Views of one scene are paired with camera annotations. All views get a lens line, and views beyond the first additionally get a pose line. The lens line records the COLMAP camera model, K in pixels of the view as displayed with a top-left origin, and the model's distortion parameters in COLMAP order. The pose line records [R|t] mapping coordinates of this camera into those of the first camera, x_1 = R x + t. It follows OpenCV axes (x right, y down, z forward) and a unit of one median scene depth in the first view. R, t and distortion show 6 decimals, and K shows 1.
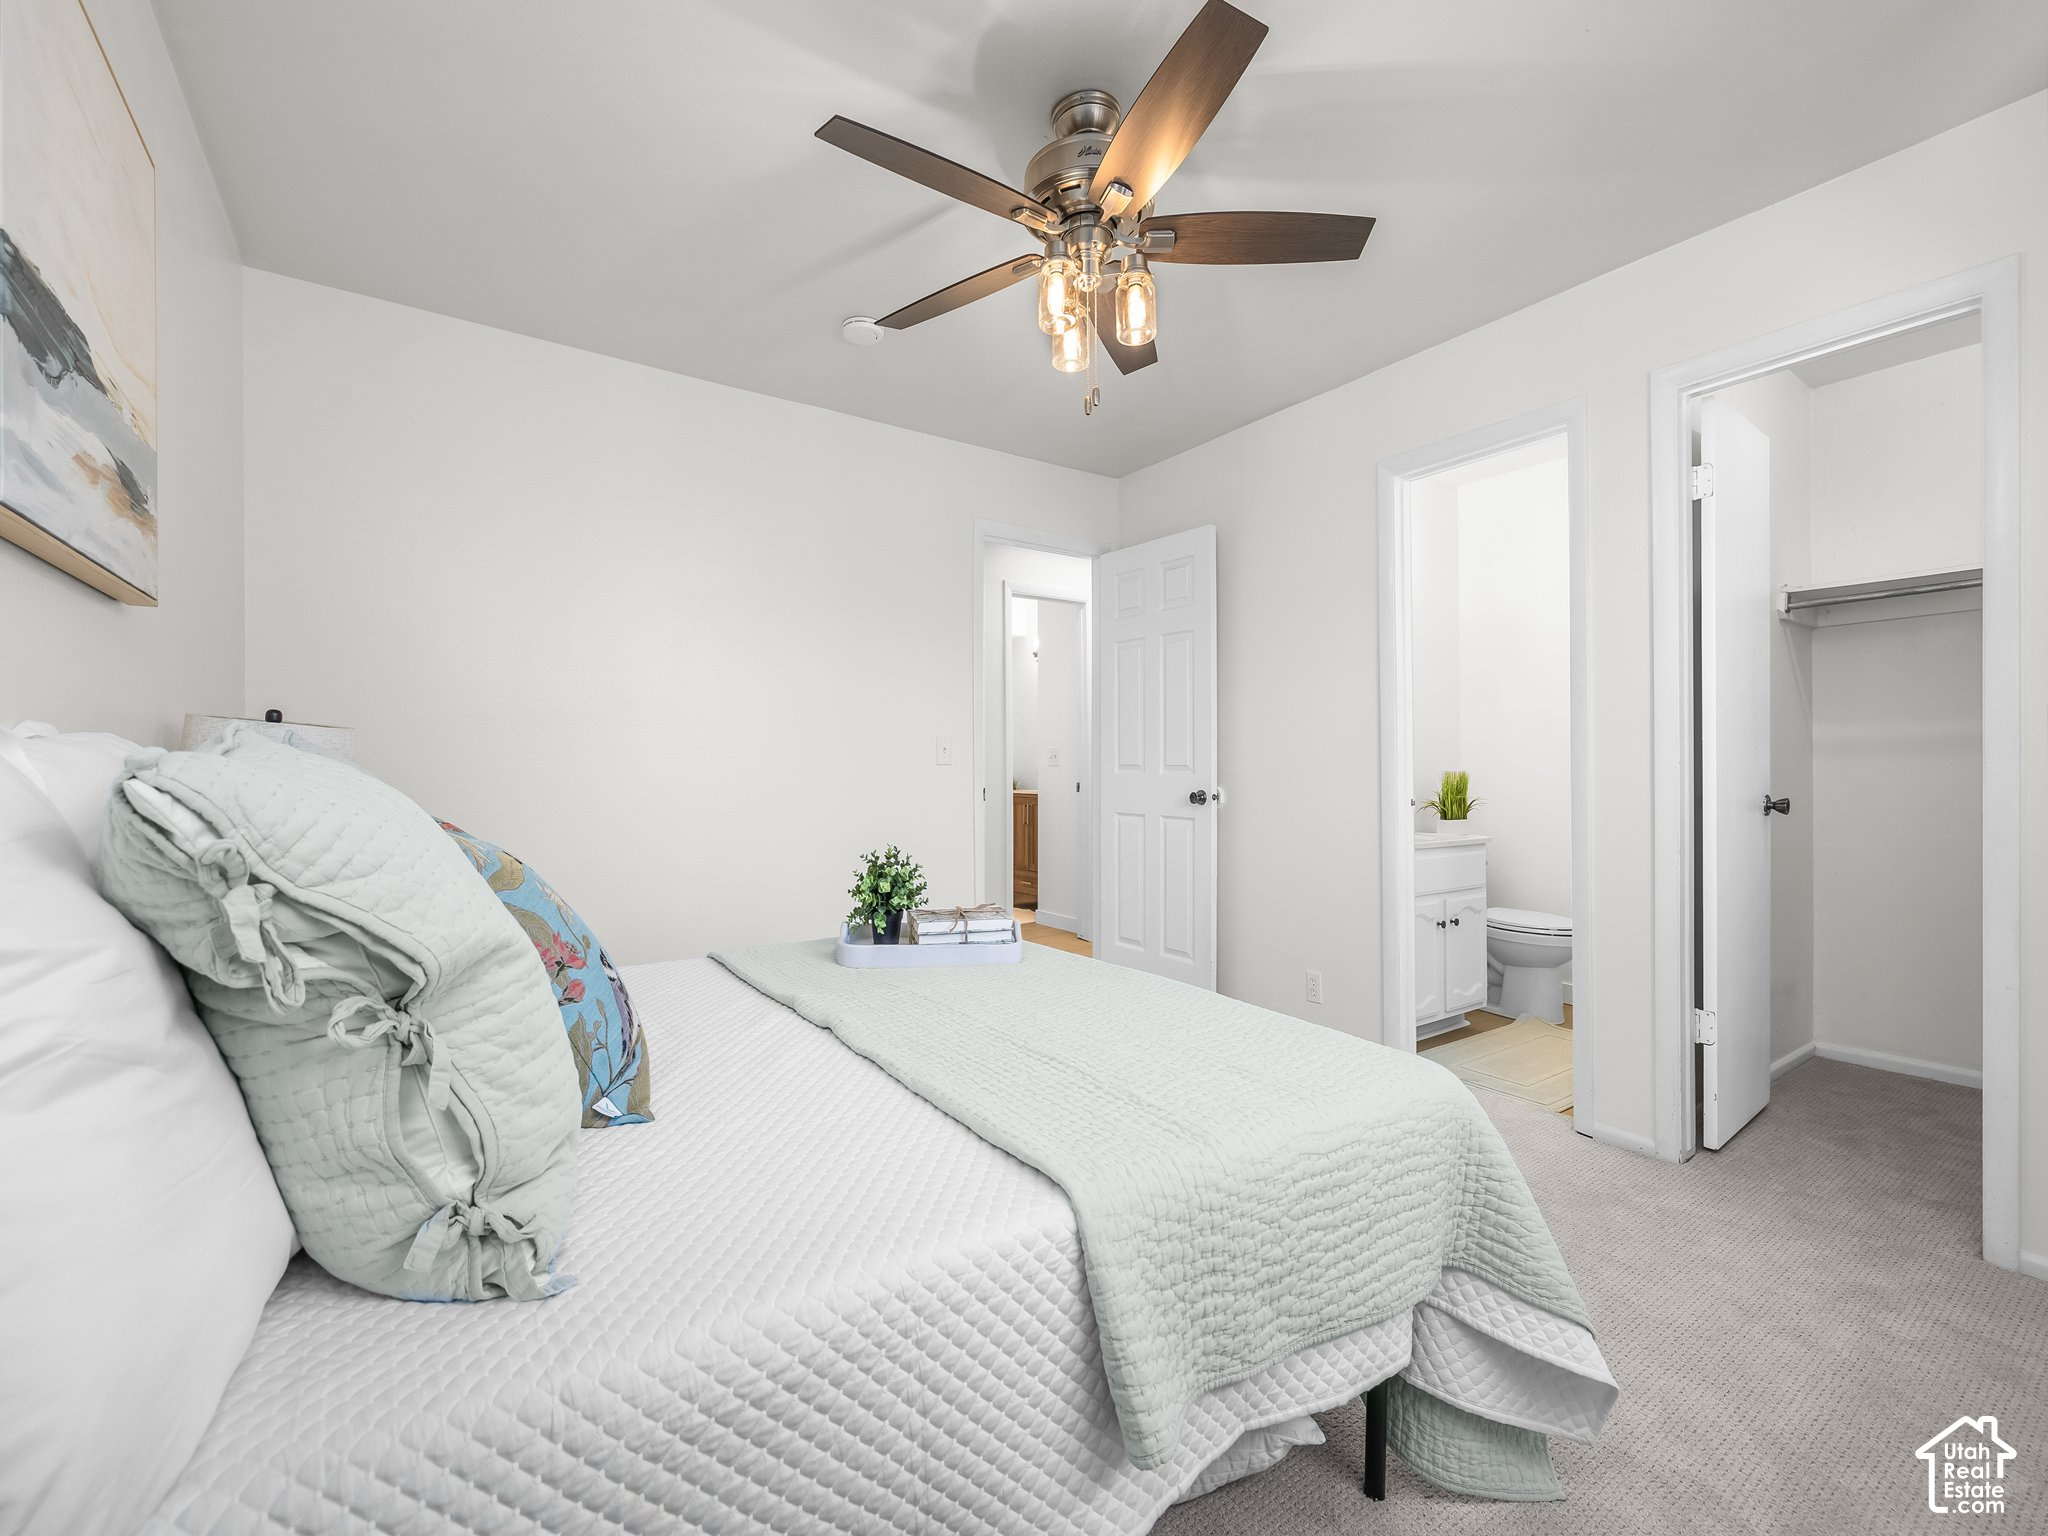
lens RADIAL K [[866.6, 0, 1018.5], [0, 866.6, 772.1], [0, 0, 1]] dist [0.002595, -0.000588]
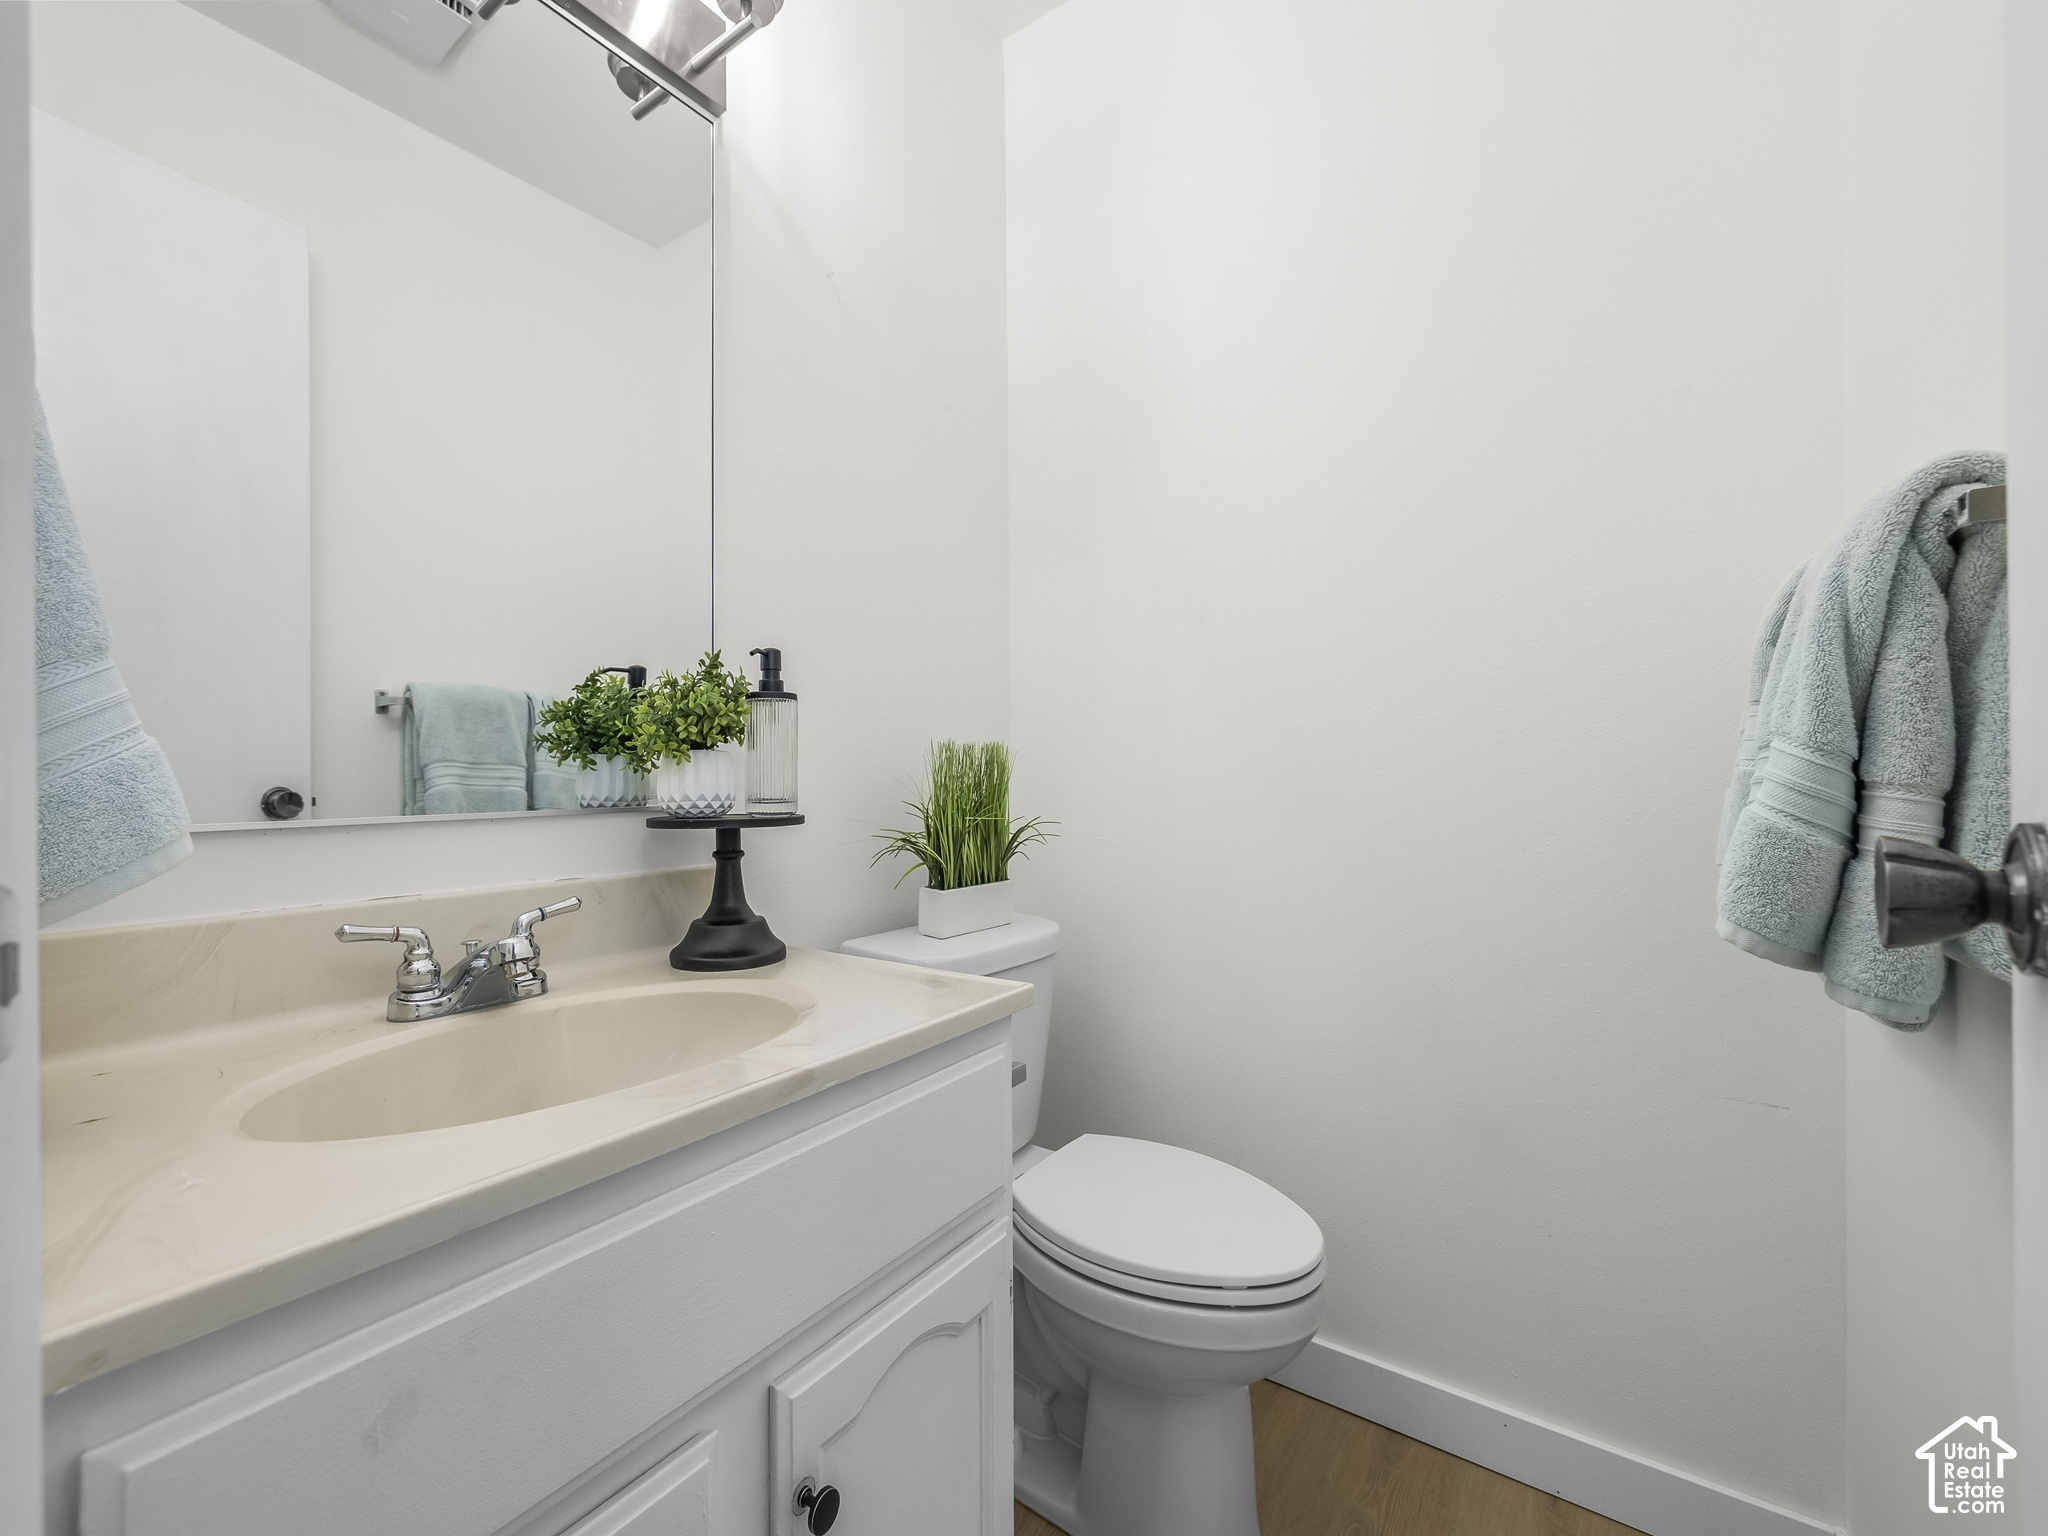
lens RADIAL K [[866.6, 0, 1023.6], [0, 866.6, 761.0], [0, 0, 1]] dist [0.002595, -0.000588]
pose [[0.932085, -0.004399, 0.362213, 0.400543], [0.002168, 0.999976, 0.006567, 0.004227], [-0.362233, -0.005336, 0.932072, 0.677852]]
